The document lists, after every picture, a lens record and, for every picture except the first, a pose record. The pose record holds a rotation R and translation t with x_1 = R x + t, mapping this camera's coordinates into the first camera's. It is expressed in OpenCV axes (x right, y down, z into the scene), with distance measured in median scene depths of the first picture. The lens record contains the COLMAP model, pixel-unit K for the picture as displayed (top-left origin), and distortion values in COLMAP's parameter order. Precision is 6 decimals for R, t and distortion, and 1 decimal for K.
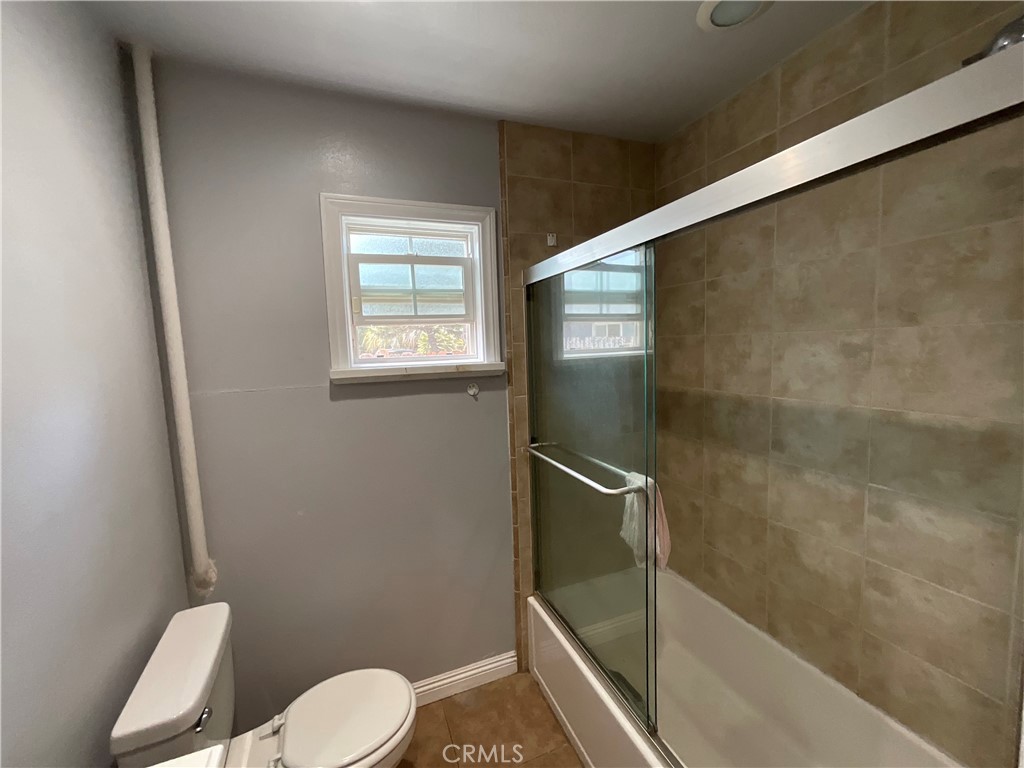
lens RADIAL K [[413.7, 0, 512.0], [0, 413.7, 384.0], [0, 0, 1]] dist [-0.003309, 0.000280]
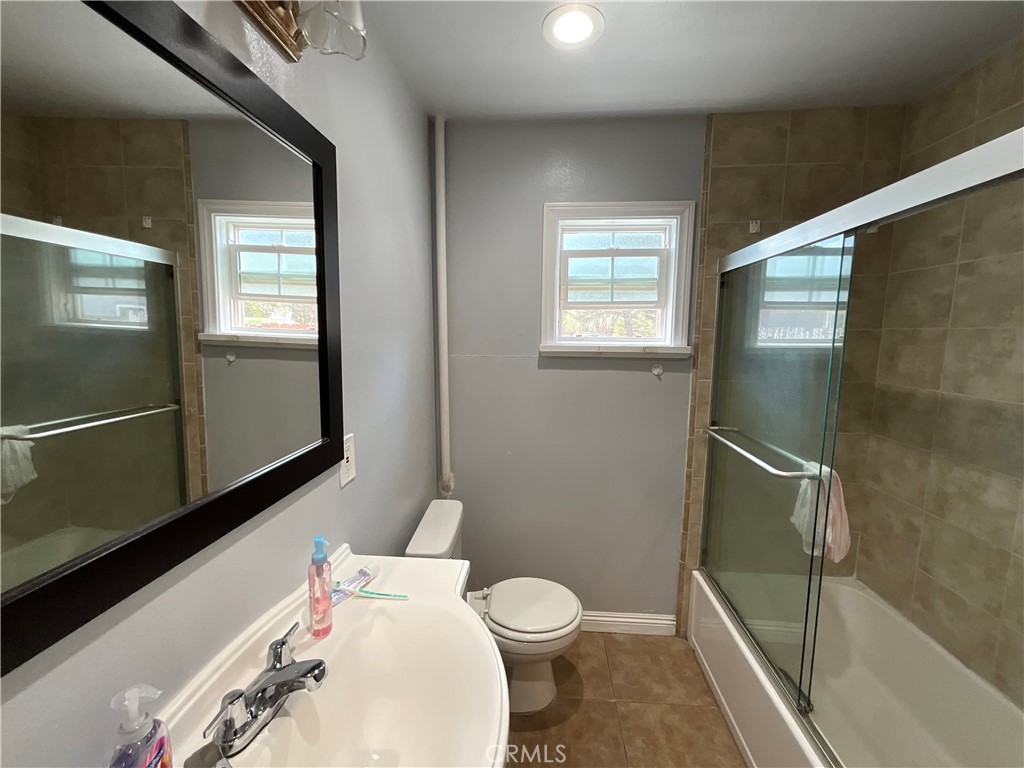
lens RADIAL K [[413.7, 0, 512.0], [0, 413.7, 384.0], [0, 0, 1]] dist [-0.003309, 0.000280]
pose [[0.894153, 0.095513, -0.437455, 0.044941], [-0.079689, 0.995332, 0.054436, 0.021793], [0.440612, -0.013814, 0.897591, -0.159405]]
